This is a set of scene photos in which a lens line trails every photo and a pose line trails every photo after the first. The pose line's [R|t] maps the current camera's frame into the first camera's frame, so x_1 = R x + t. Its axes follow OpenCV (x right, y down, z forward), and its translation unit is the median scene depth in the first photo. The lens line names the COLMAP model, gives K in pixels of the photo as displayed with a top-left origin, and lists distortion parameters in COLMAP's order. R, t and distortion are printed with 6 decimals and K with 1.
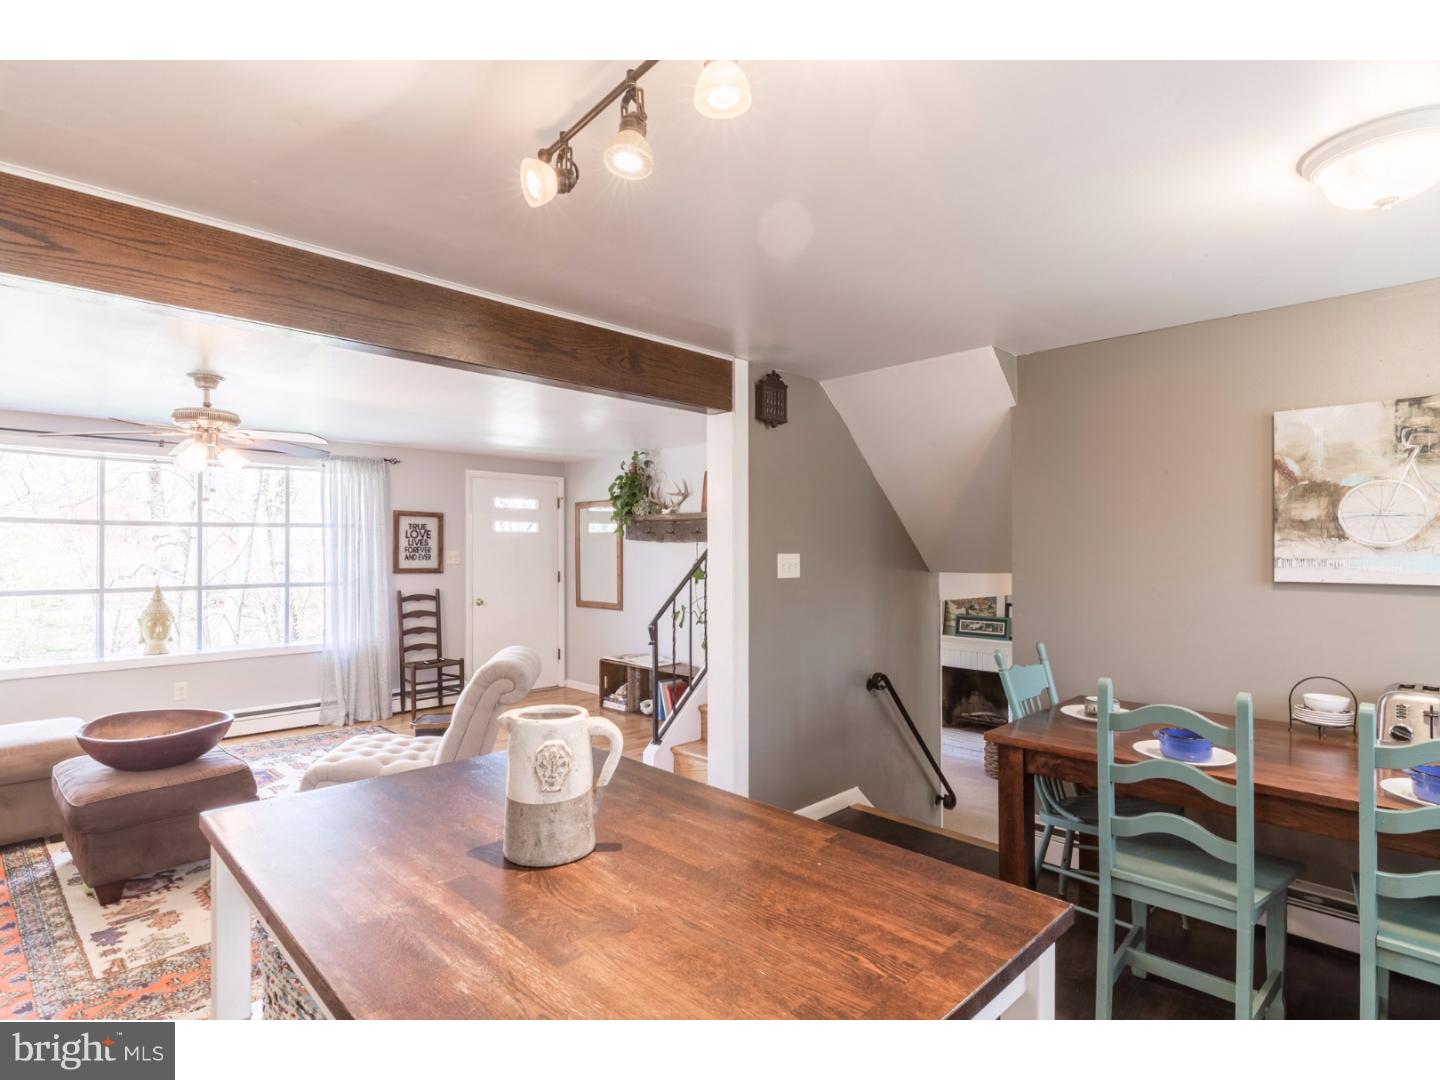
lens RADIAL K [[750.6, 0, 719.3], [0, 750.6, 544.2], [0, 0, 1]] dist [-0.002574, -0.000155]
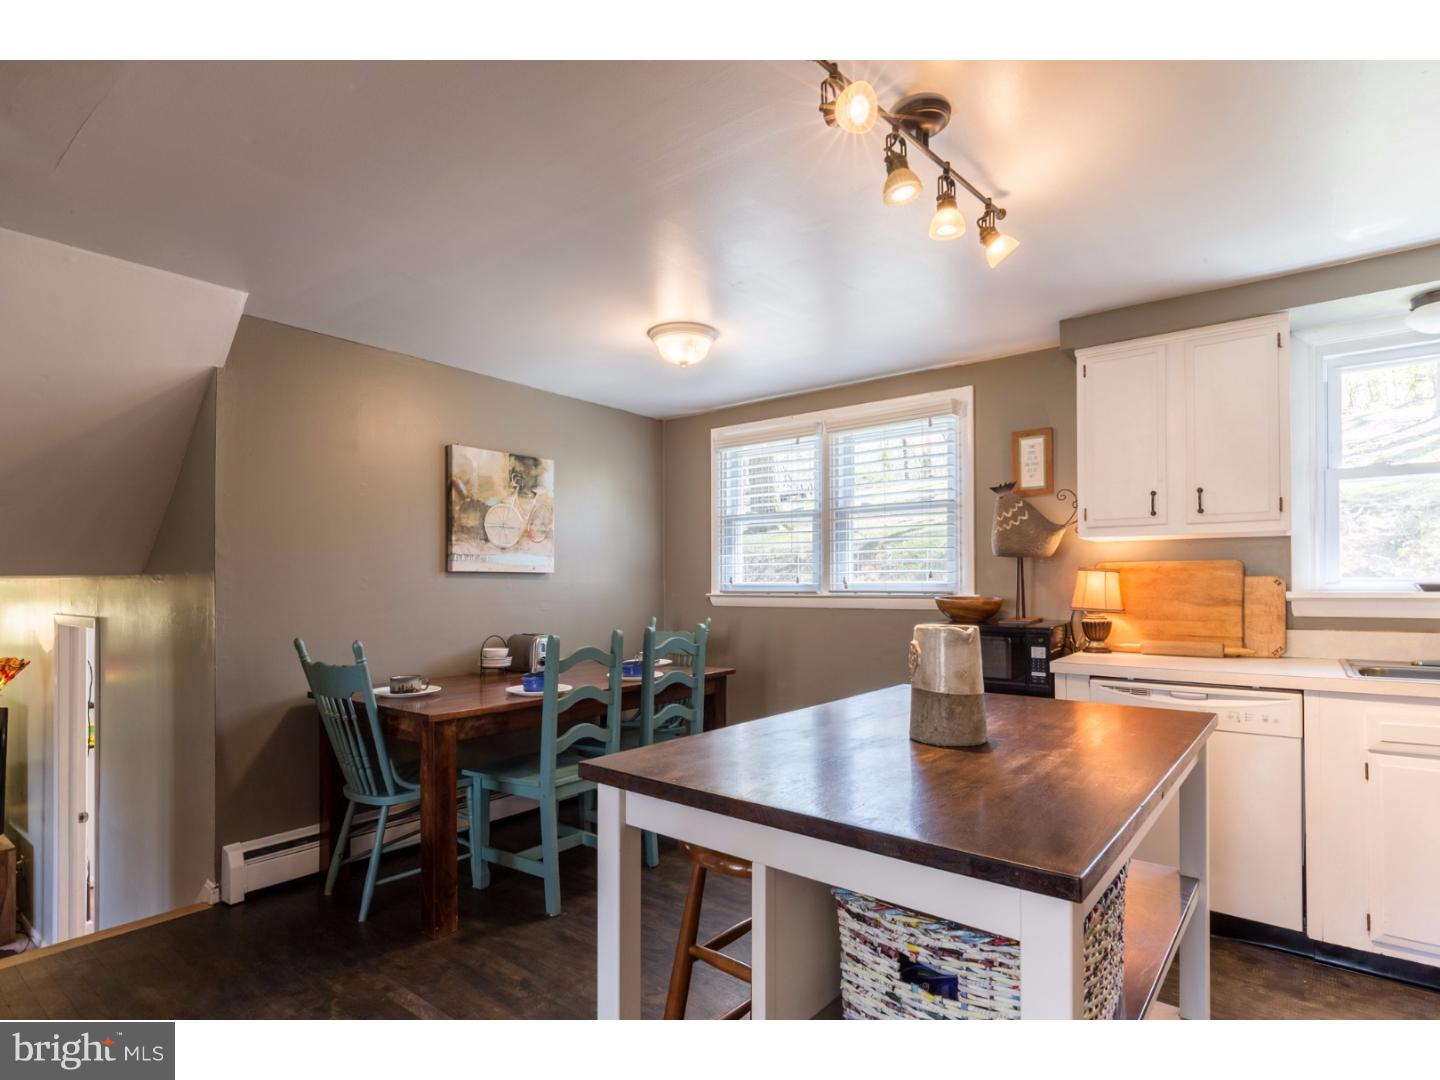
lens RADIAL K [[753.7, 0, 710.3], [0, 753.7, 581.1], [0, 0, 1]] dist [-0.004852, -0.000703]
pose [[-0.099132, 0.004213, 0.995065, -0.605189], [-0.001870, 0.999988, -0.004421, 0.068537], [-0.995073, -0.002299, -0.099123, 0.646825]]
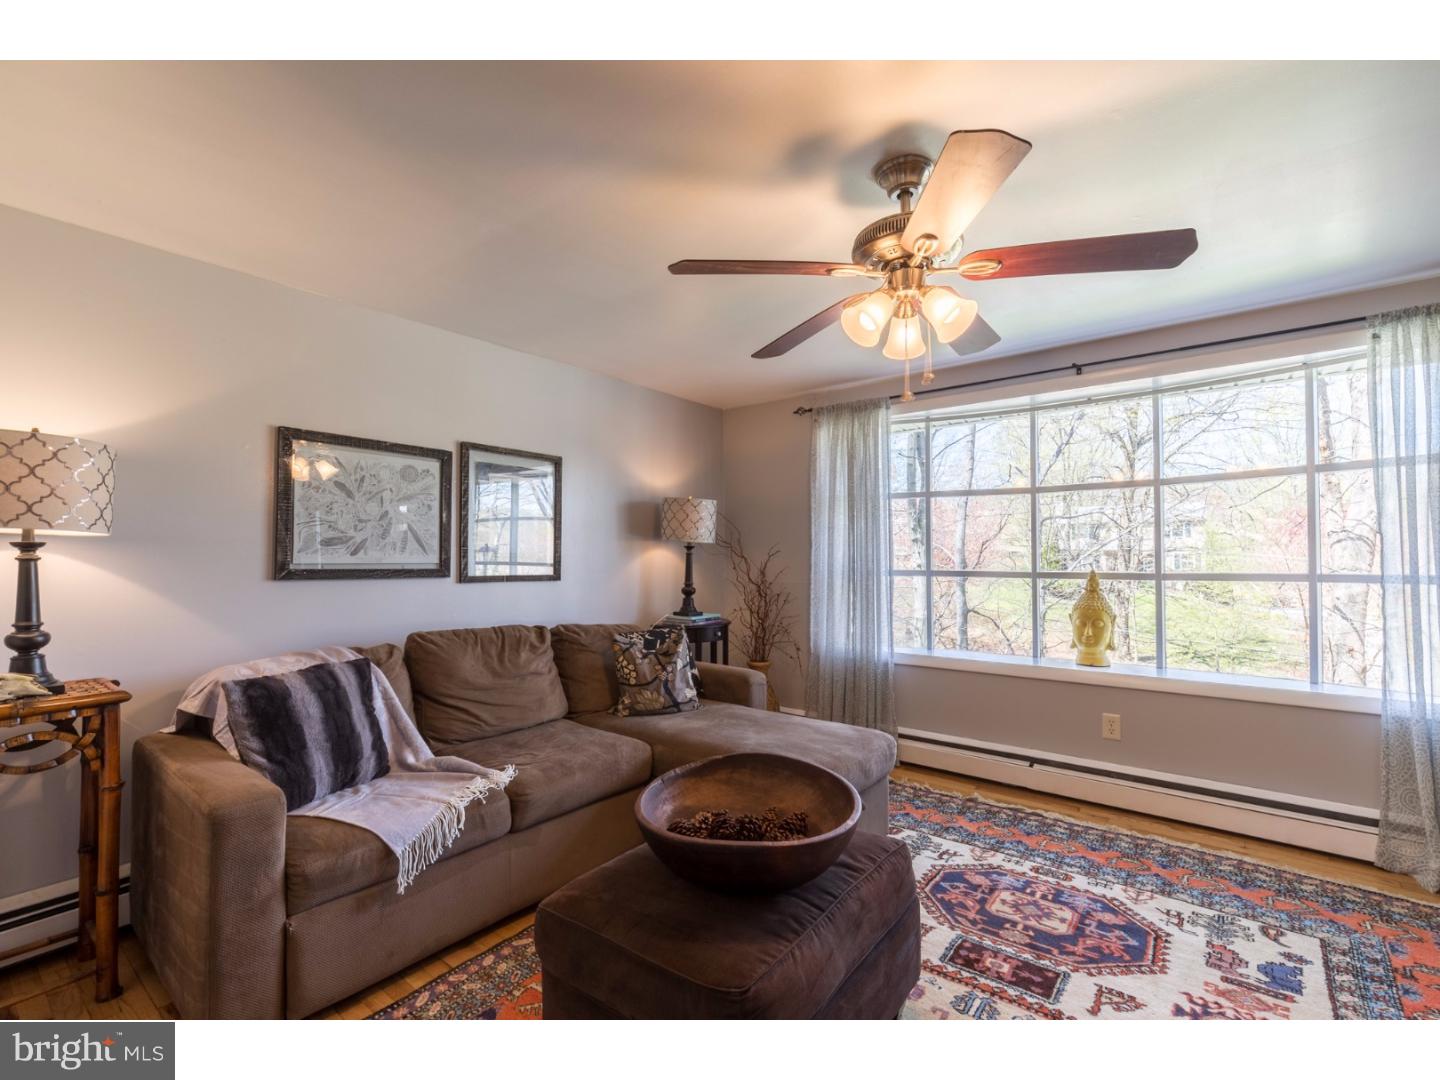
lens RADIAL K [[638.5, 0, 718.8], [0, 638.5, 548.6], [0, 0, 1]] dist [0.000698, -0.000438]
pose [[0.096335, -0.014059, -0.995250, -0.324078], [0.010356, 0.999860, -0.013122, 0.072403], [0.995295, -0.009043, 0.096467, 1.098749]]
